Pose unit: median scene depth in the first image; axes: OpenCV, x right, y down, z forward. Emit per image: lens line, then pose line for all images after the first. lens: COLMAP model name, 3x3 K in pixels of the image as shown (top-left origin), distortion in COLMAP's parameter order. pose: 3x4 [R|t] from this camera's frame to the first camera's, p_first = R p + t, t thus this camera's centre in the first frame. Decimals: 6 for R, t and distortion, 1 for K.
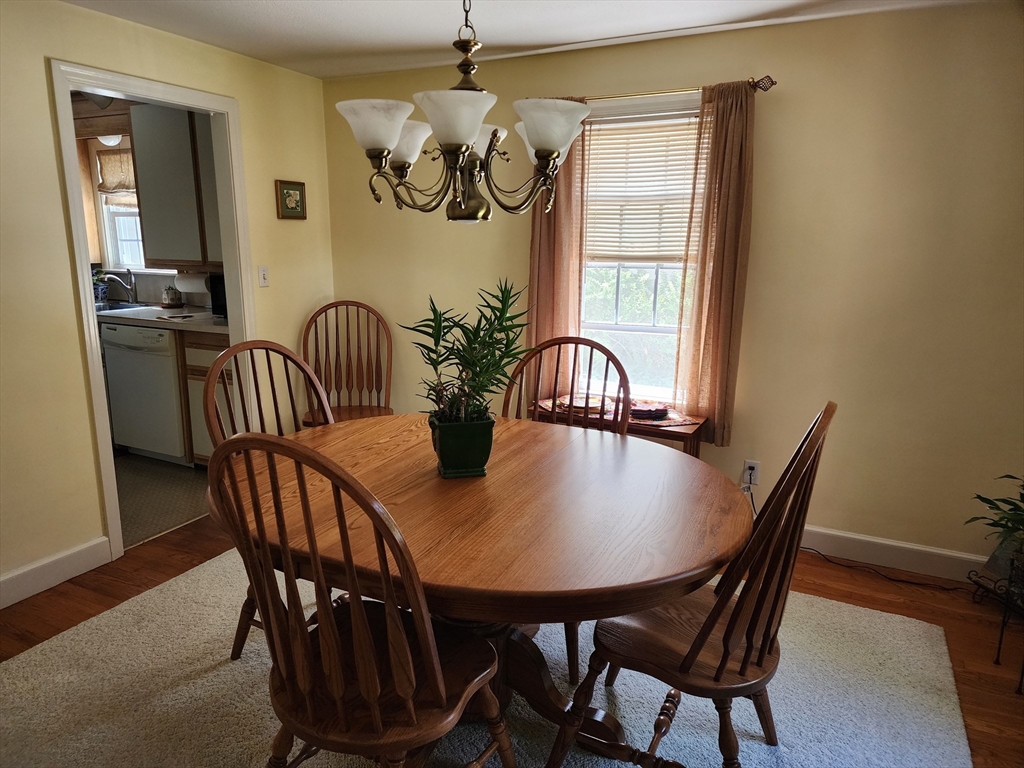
lens RADIAL K [[667.5, 0, 512.0], [0, 667.5, 384.0], [0, 0, 1]] dist [0.085793, -0.089387]
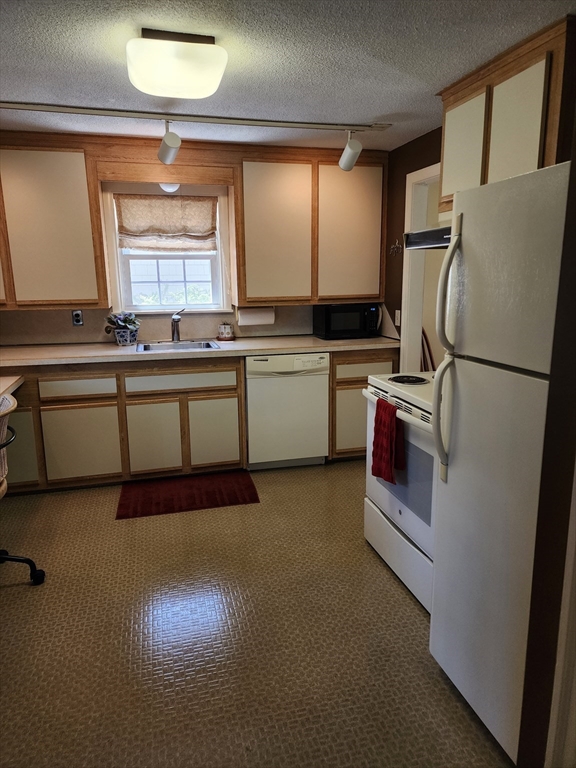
lens RADIAL K [[500.6, 0, 288.2], [0, 500.6, 373.5], [0, 0, 1]] dist [0.085793, -0.089387]
pose [[0.768510, -0.145028, 0.623185, -0.914122], [0.150393, 0.987630, 0.044378, -0.075466], [-0.621912, 0.059618, 0.780814, 0.272313]]
